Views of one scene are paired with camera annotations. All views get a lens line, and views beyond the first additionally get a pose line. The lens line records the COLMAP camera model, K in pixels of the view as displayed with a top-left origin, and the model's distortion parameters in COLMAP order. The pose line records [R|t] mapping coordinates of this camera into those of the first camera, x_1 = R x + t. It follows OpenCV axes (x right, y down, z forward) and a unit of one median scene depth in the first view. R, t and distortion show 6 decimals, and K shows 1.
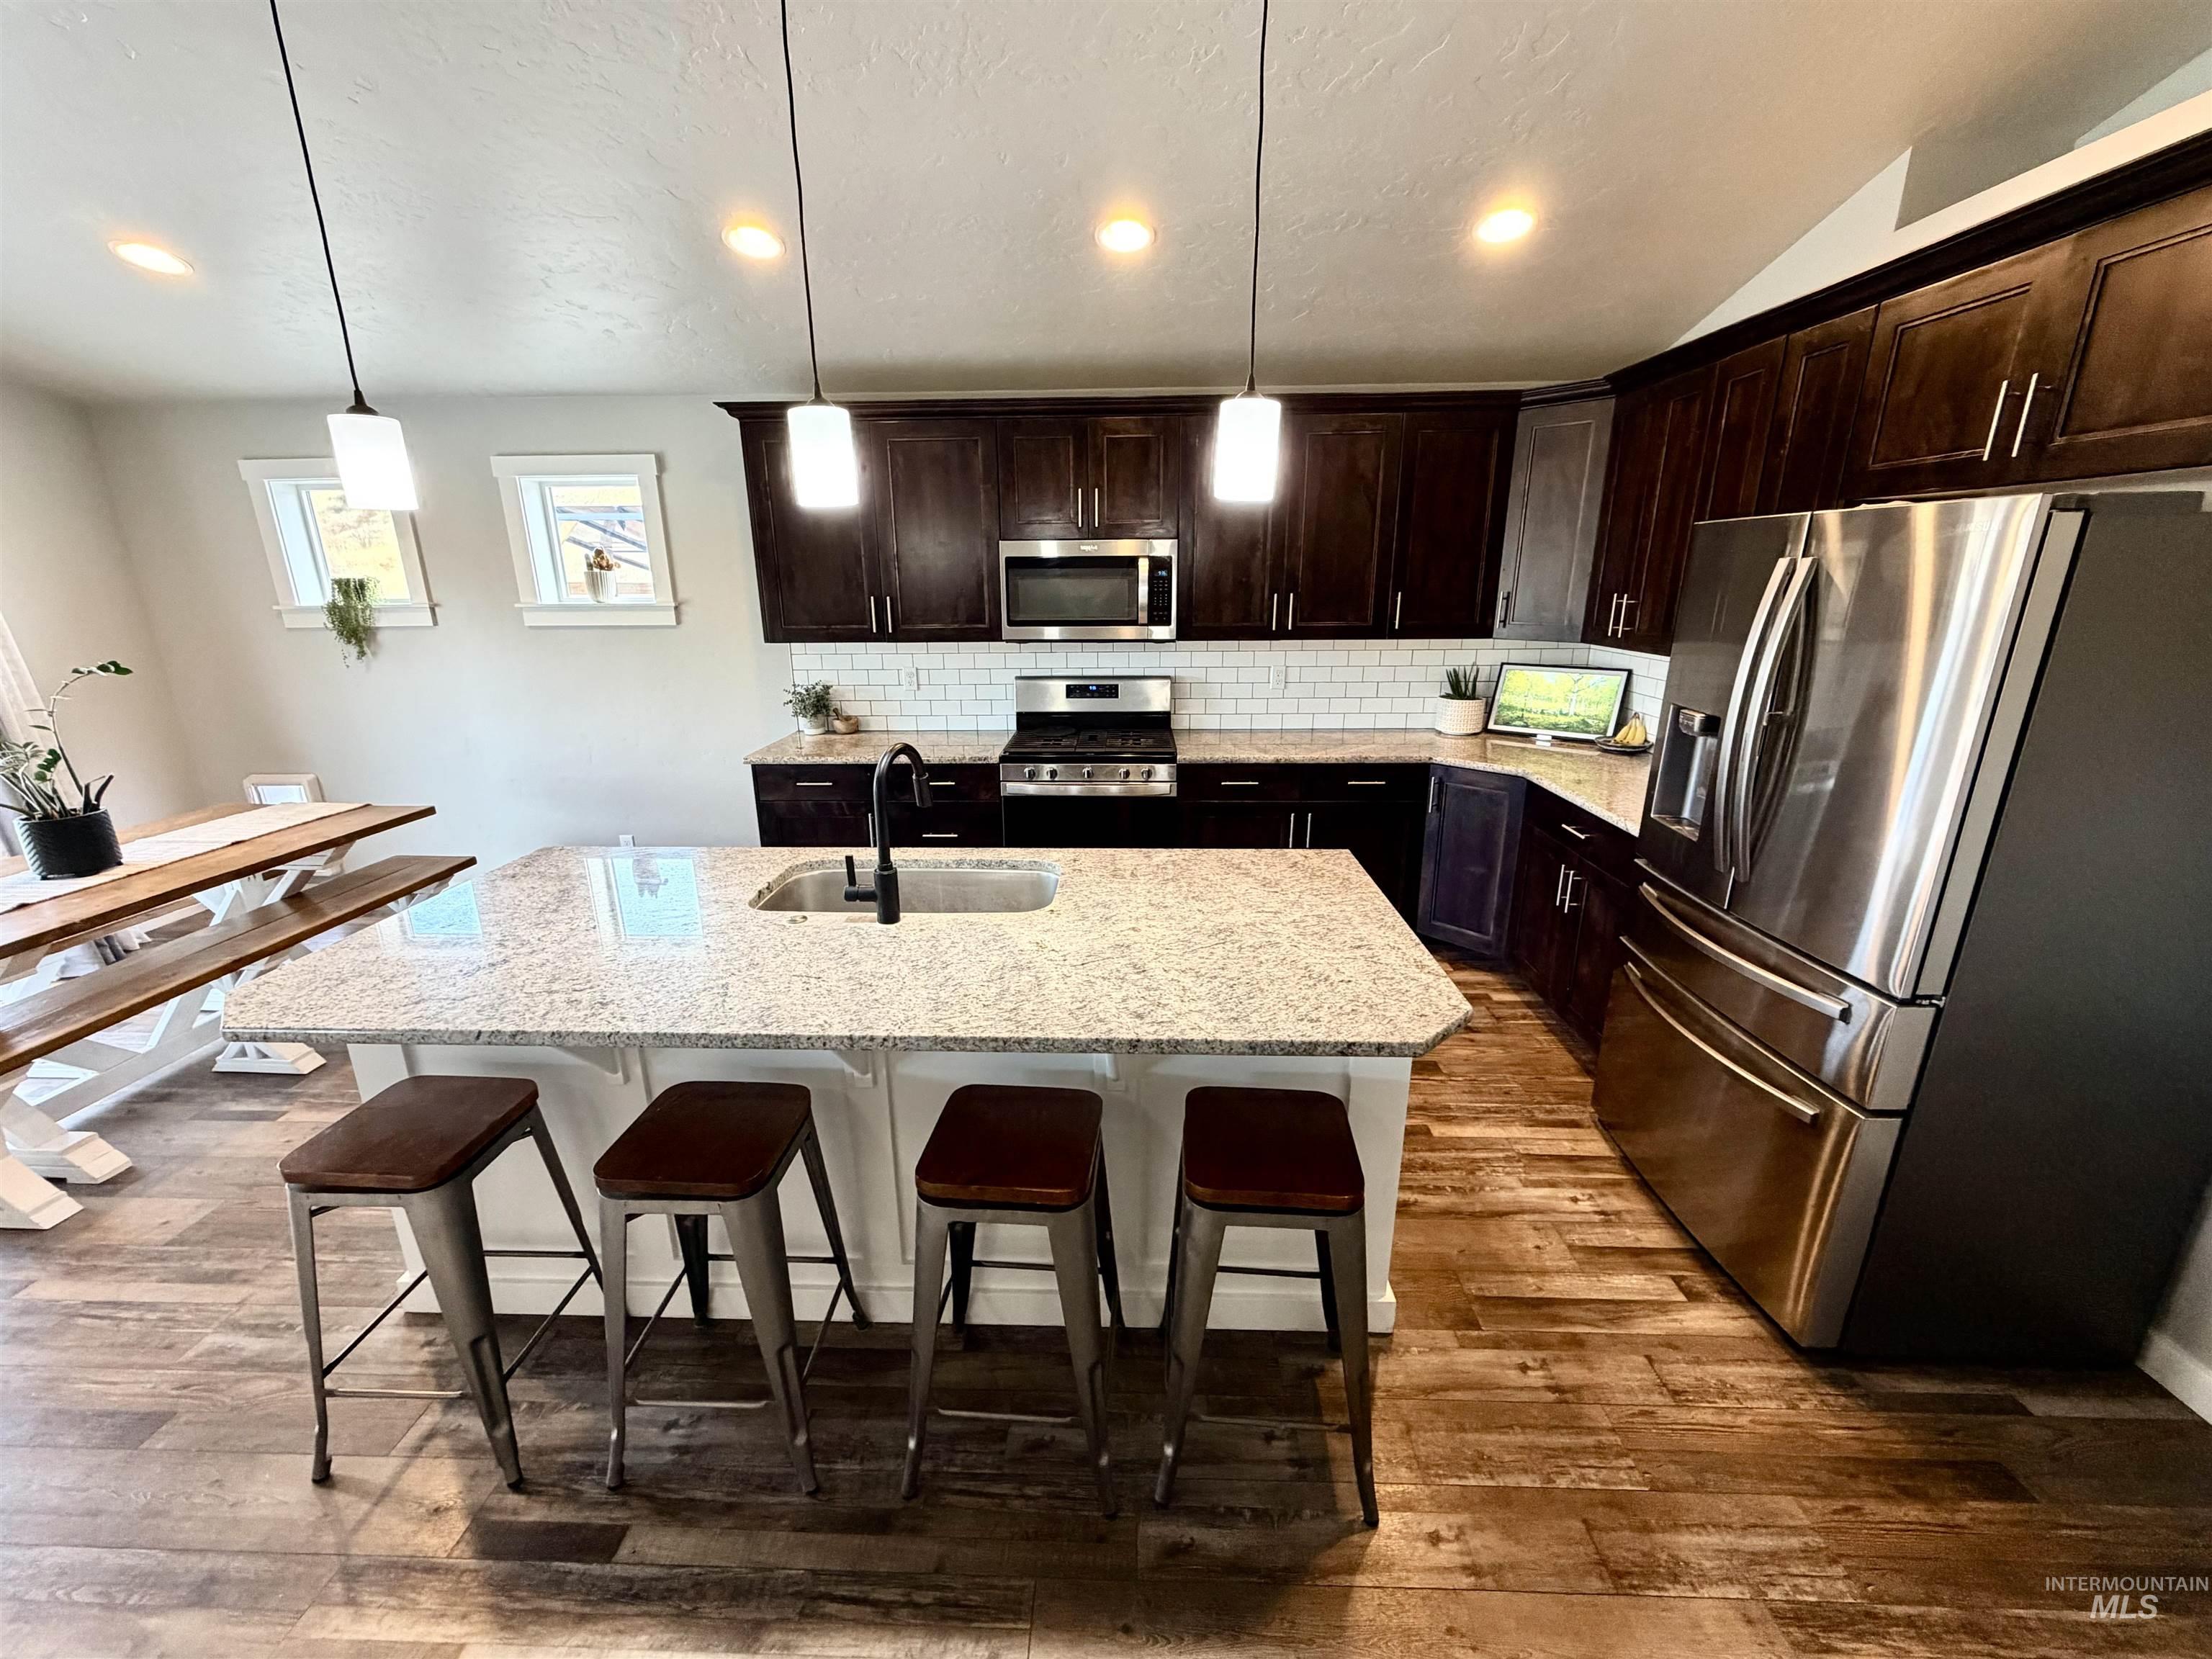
lens RADIAL K [[882.9, 0, 1098.6], [0, 882.9, 830.0], [0, 0, 1]] dist [-0.000035, -0.000513]
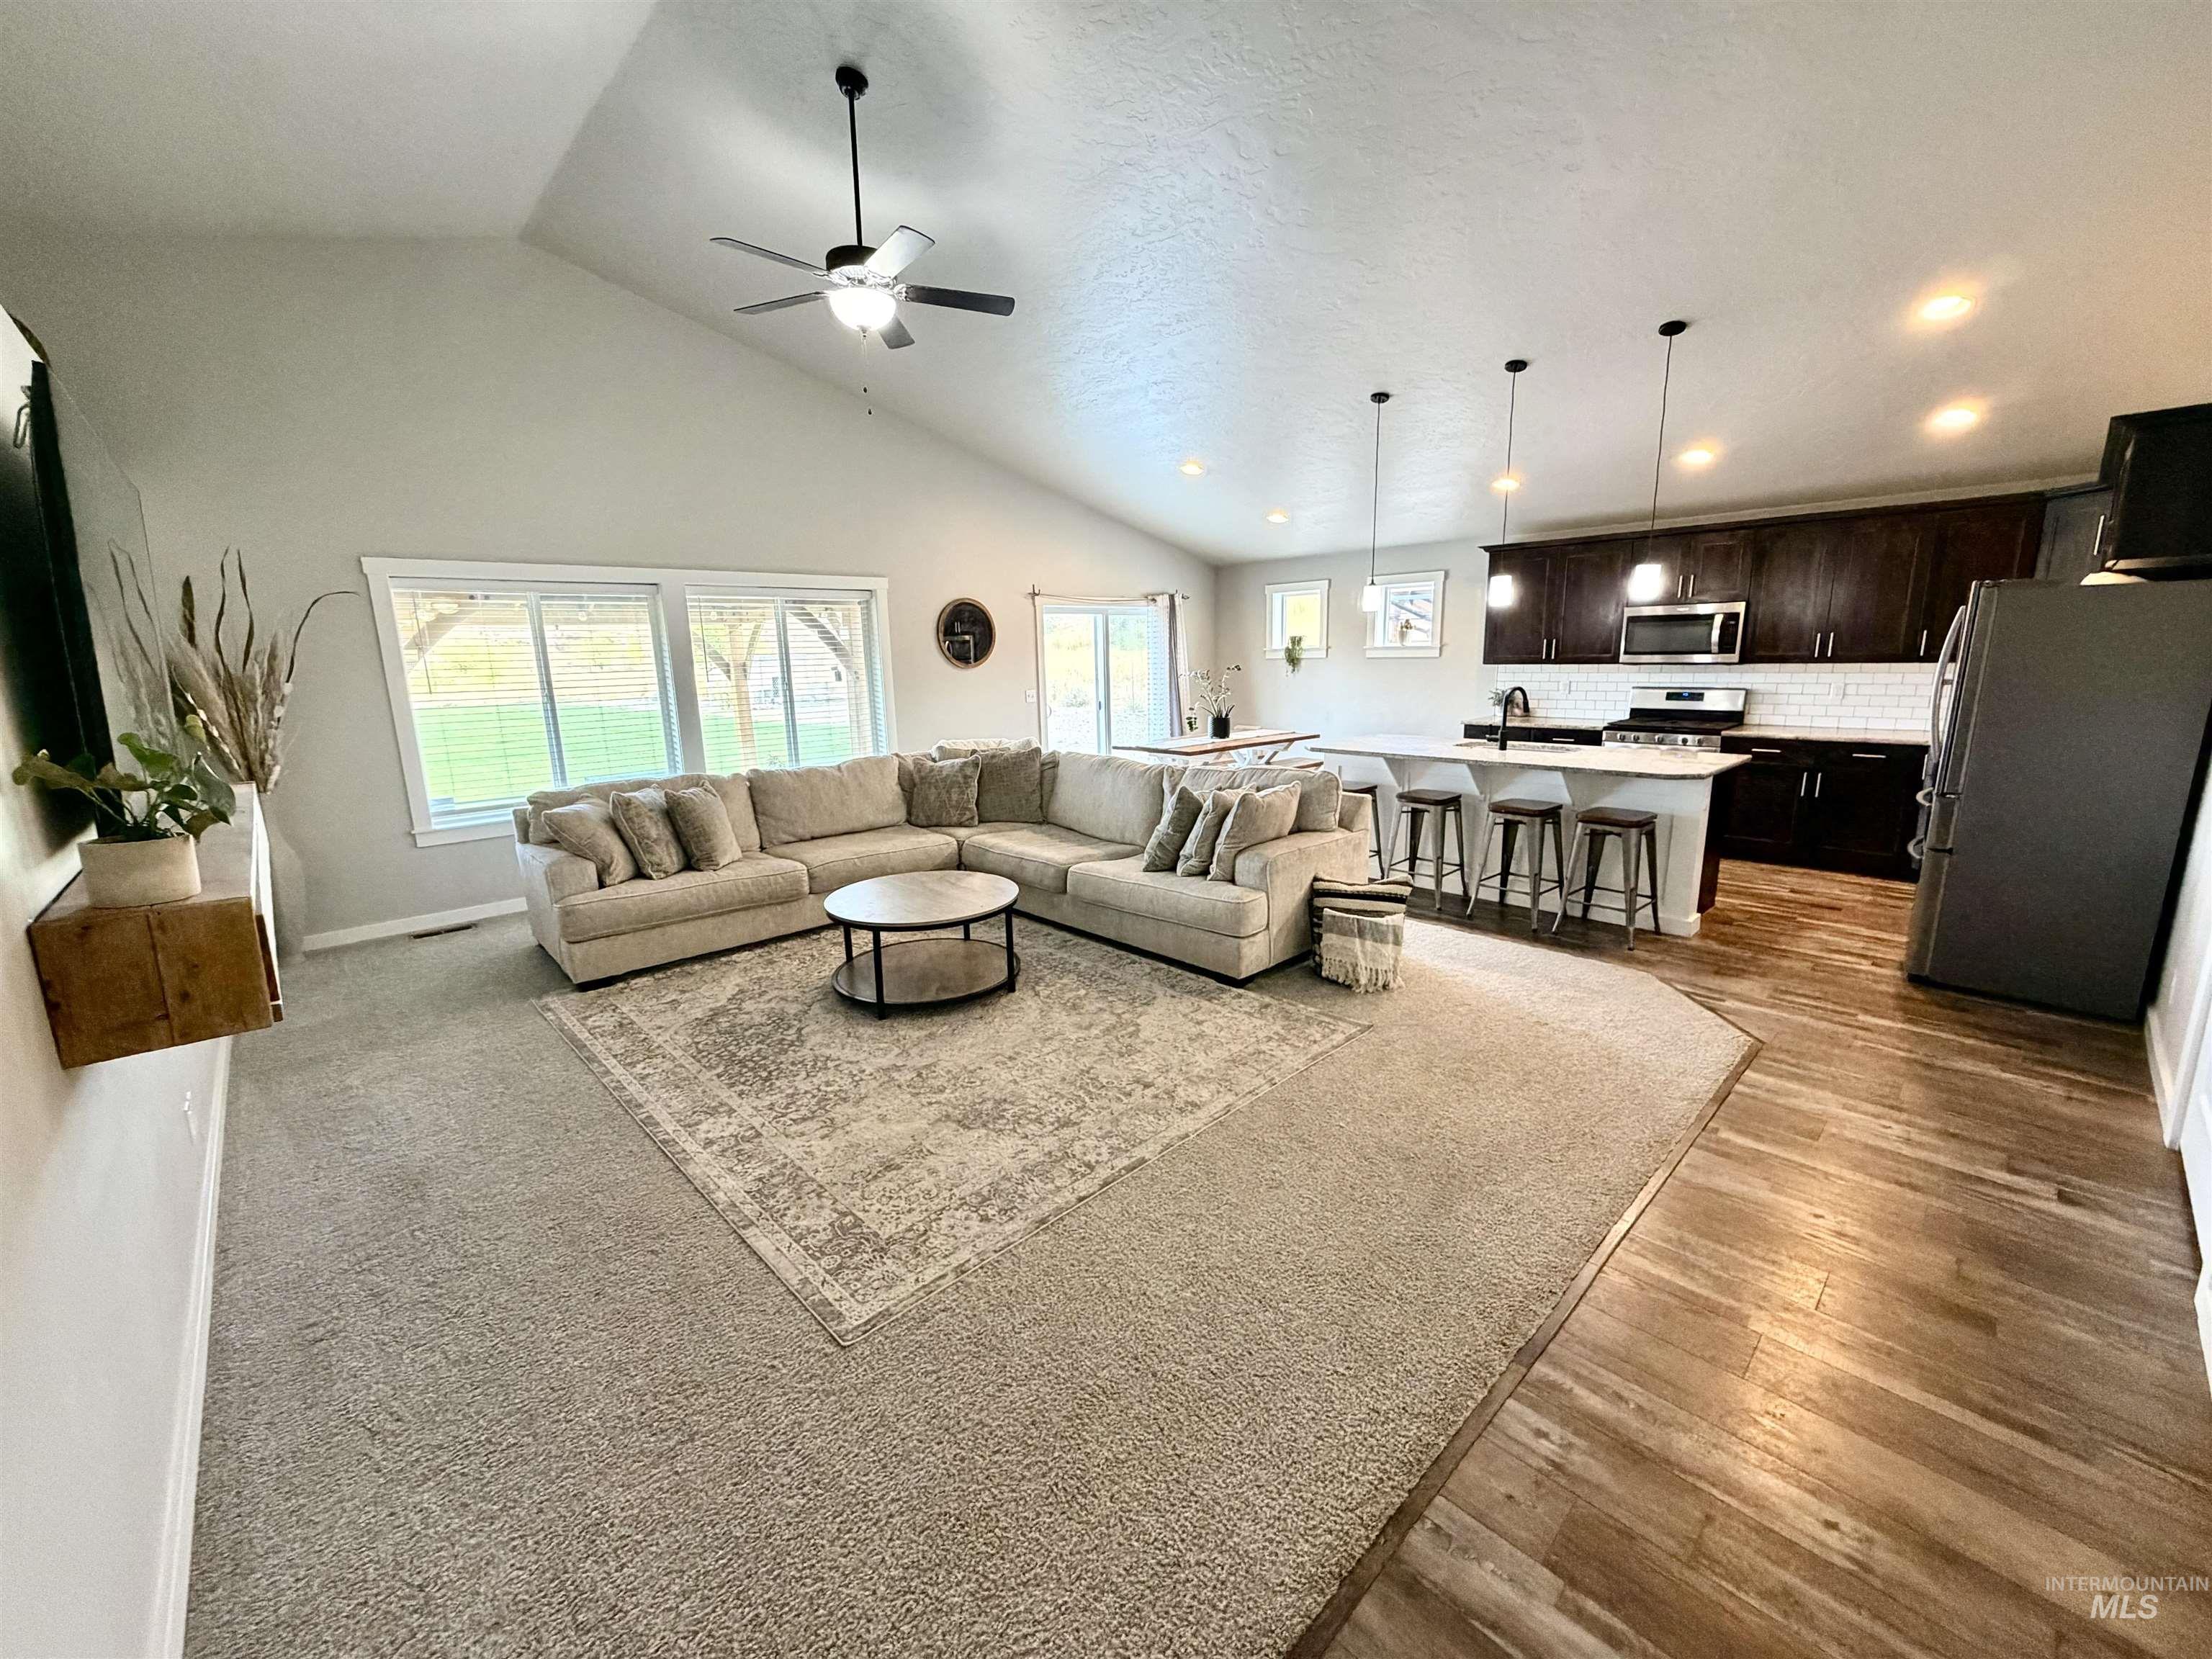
lens RADIAL K [[882.9, 0, 1098.6], [0, 882.9, 830.0], [0, 0, 1]] dist [-0.000035, -0.000513]
pose [[0.708265, 0.133361, -0.693236, 0.429951], [-0.179539, 0.983734, 0.005814, 0.295519], [0.682735, 0.120346, 0.720687, -0.957865]]
